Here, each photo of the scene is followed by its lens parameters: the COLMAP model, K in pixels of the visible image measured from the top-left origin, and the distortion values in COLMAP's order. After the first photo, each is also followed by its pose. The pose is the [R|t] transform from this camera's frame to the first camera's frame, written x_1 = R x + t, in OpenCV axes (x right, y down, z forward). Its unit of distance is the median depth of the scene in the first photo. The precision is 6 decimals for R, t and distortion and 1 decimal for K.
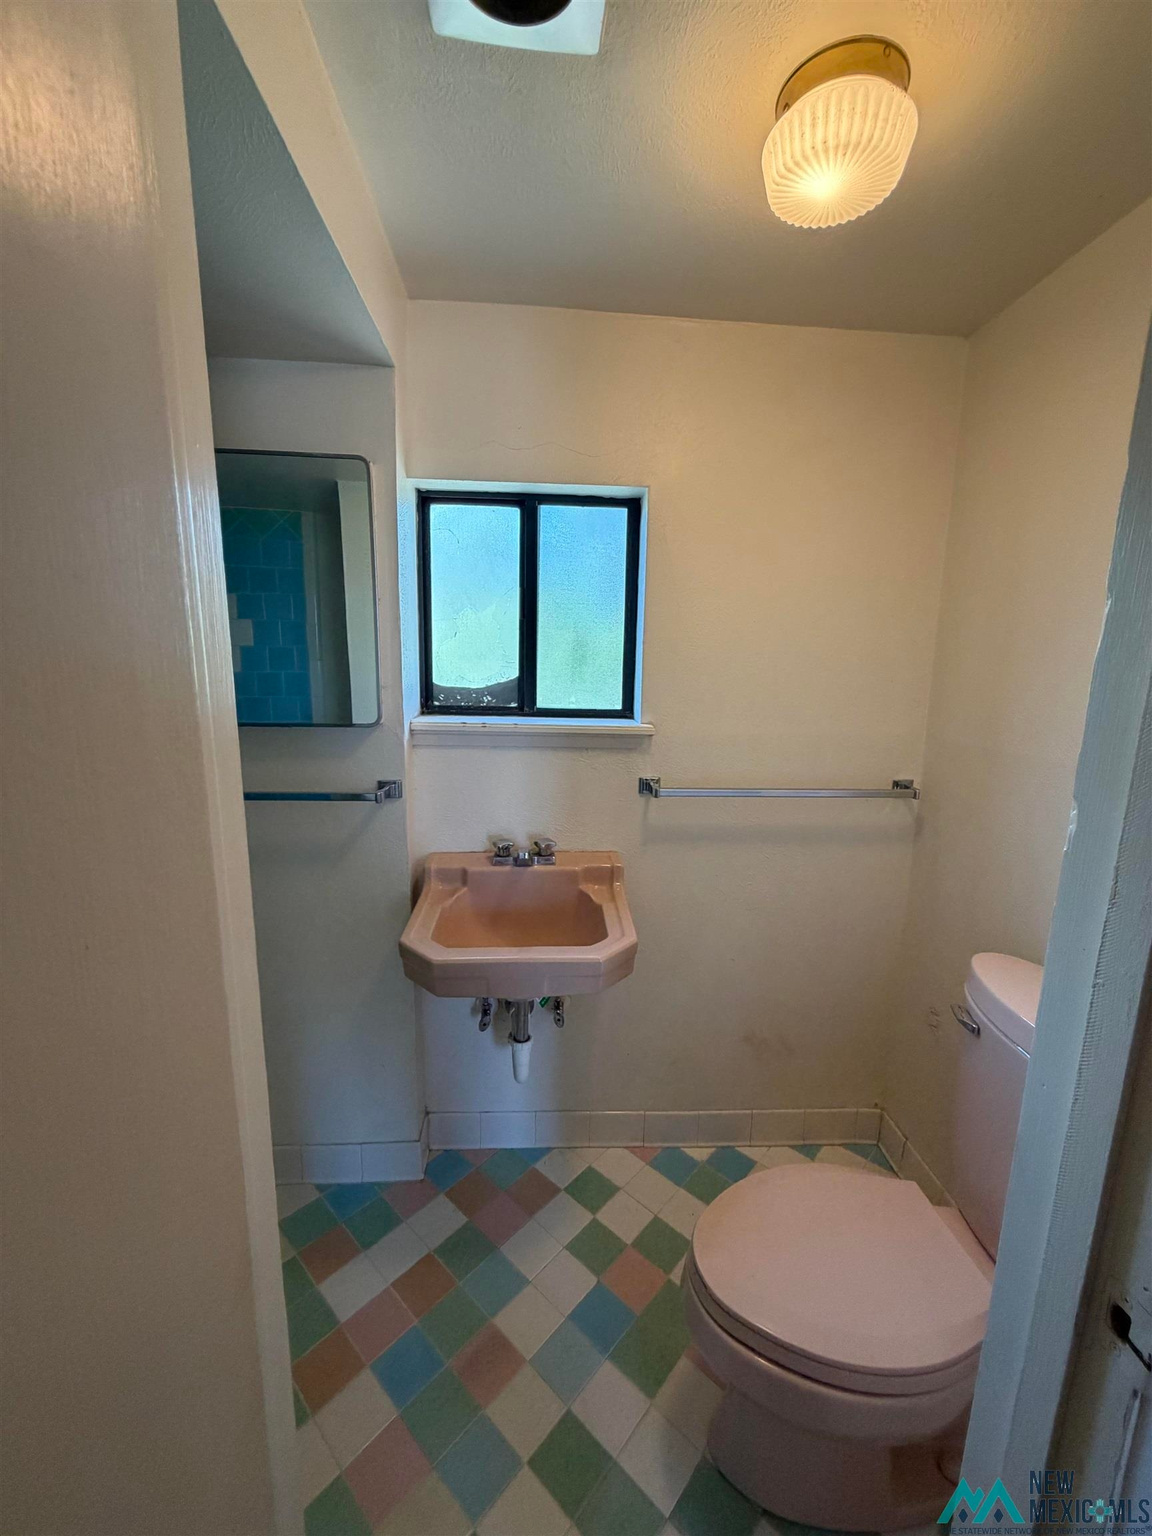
lens RADIAL K [[611.8, 0, 576.0], [0, 611.8, 768.0], [0, 0, 1]] dist [-0.000125, -0.000156]
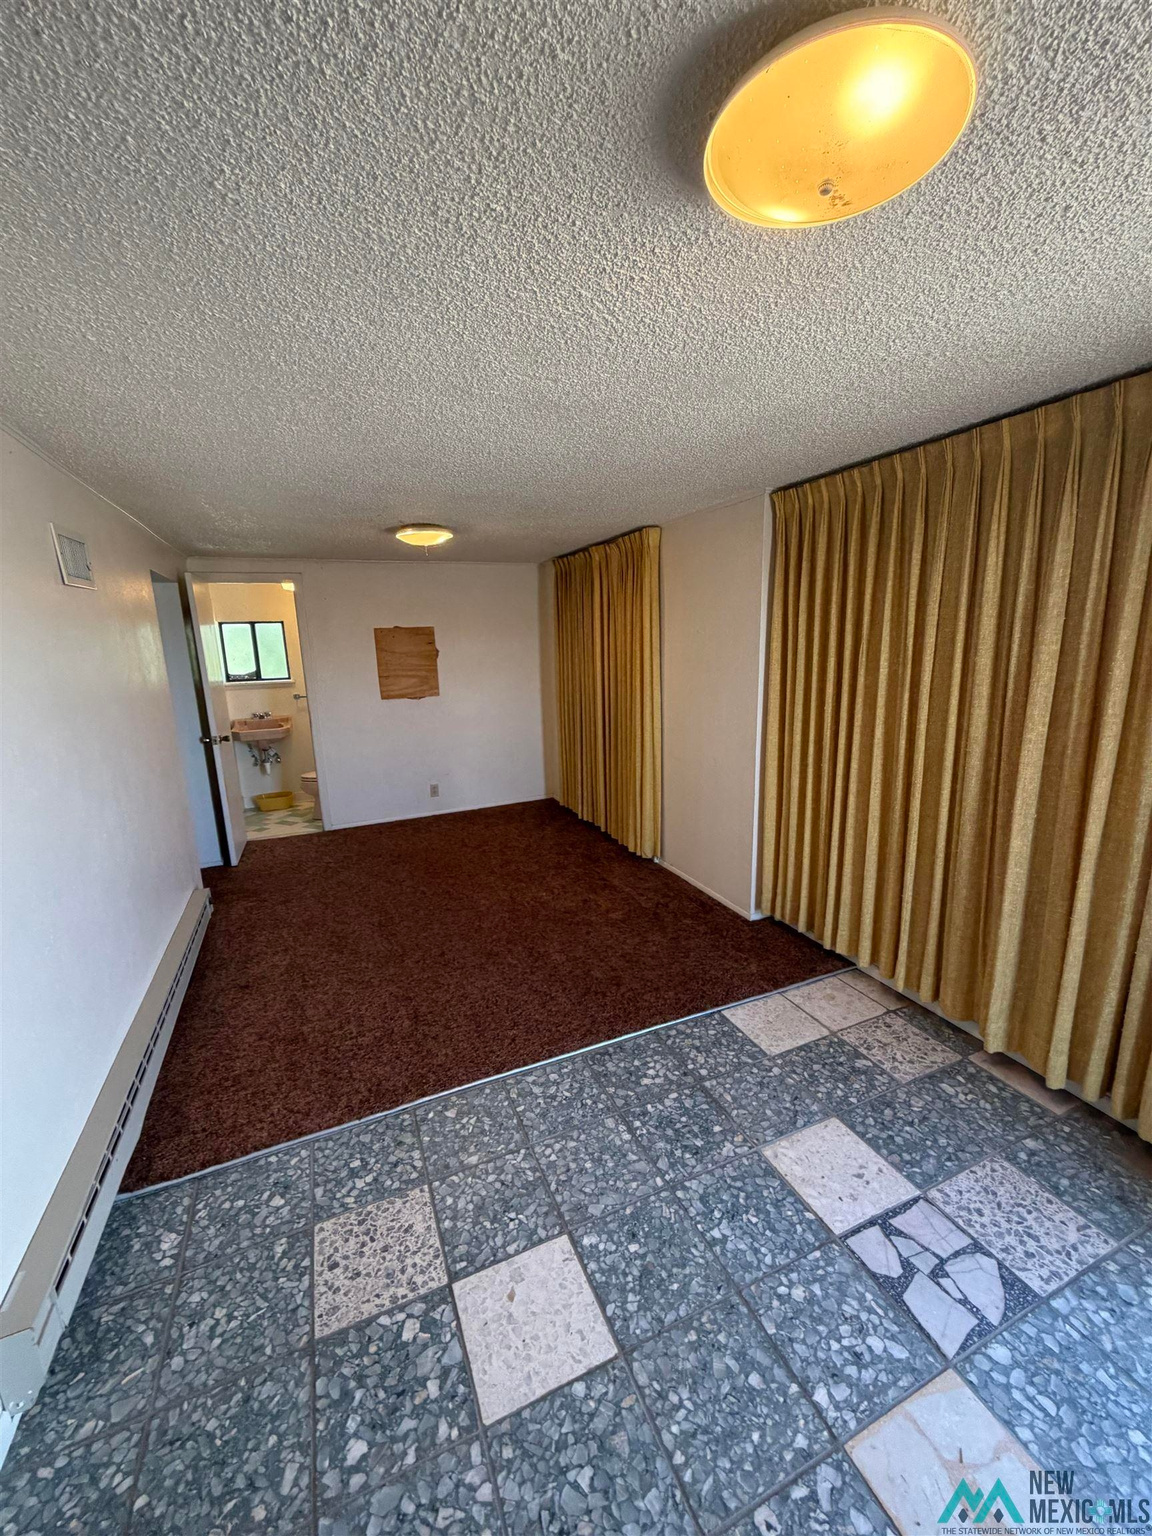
lens RADIAL K [[611.8, 0, 576.0], [0, 611.8, 768.0], [0, 0, 1]] dist [-0.000125, -0.000156]
pose [[0.942320, -0.113442, 0.314902, 0.512606], [0.104570, 0.993500, 0.044984, 0.484240], [-0.317958, -0.009460, 0.948057, -3.189860]]
